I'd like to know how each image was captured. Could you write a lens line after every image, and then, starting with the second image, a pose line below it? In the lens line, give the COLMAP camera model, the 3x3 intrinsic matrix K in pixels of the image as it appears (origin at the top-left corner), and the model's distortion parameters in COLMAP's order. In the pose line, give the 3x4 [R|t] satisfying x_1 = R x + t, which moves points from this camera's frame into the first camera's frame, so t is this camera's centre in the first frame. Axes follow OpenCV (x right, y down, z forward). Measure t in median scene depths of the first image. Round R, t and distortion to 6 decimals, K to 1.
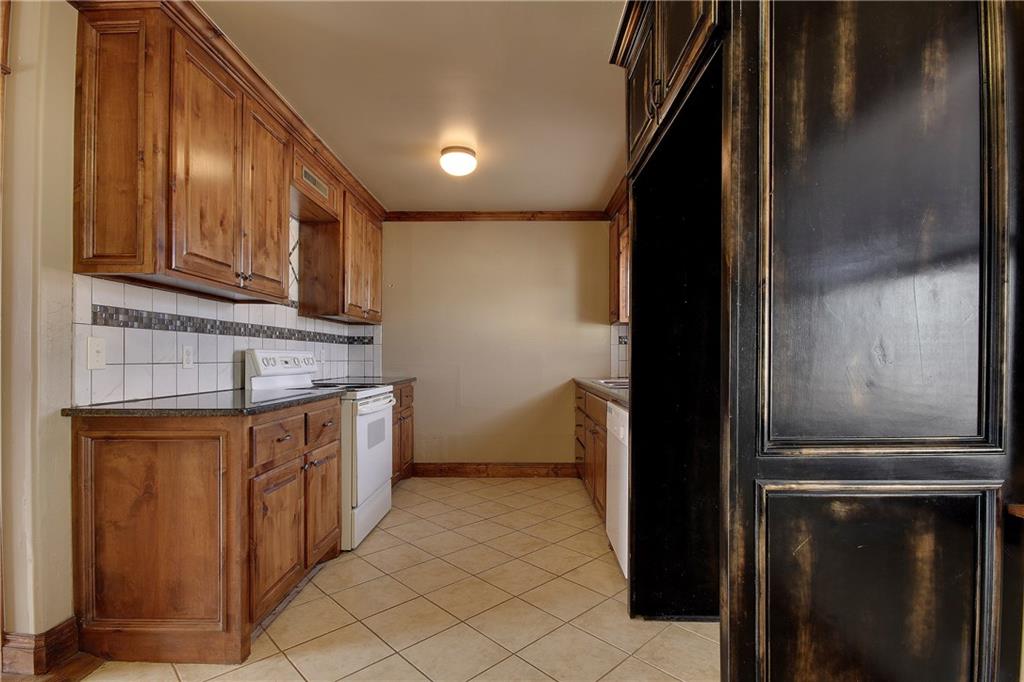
lens RADIAL K [[483.5, 0, 524.7], [0, 483.5, 356.7], [0, 0, 1]] dist [-0.000631, -0.000365]
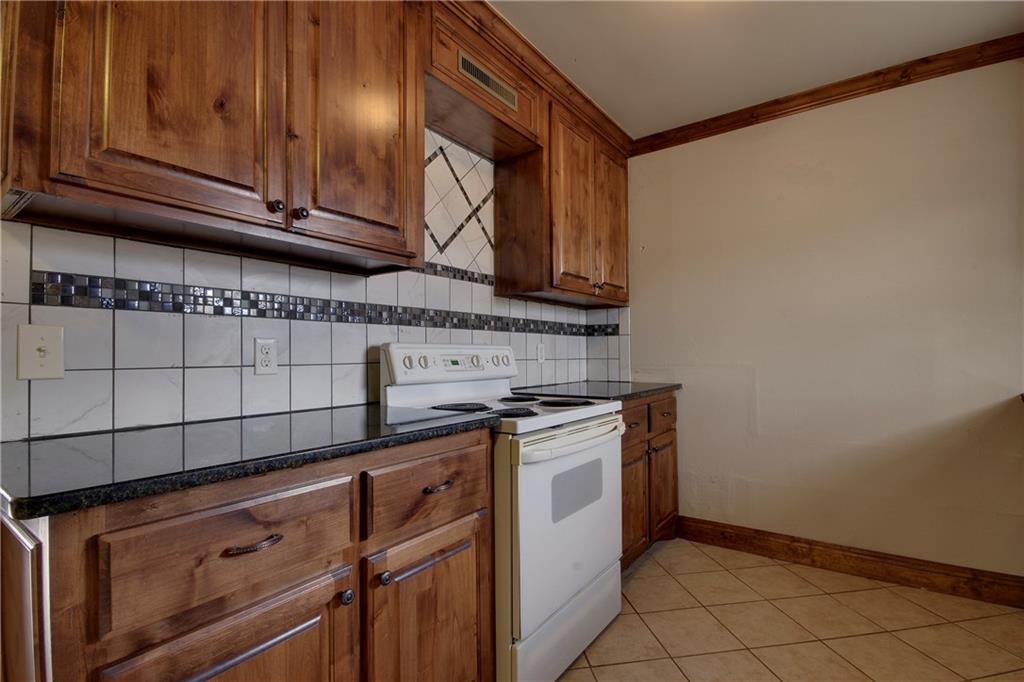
lens RADIAL K [[476.1, 0, 519.2], [0, 476.1, 350.1], [0, 0, 1]] dist [0.001389, -0.008240]
pose [[0.810155, -0.015755, -0.586003, -0.042448], [0.012067, 0.999875, -0.010199, 0.002337], [0.586091, 0.001192, 0.810244, 0.584693]]
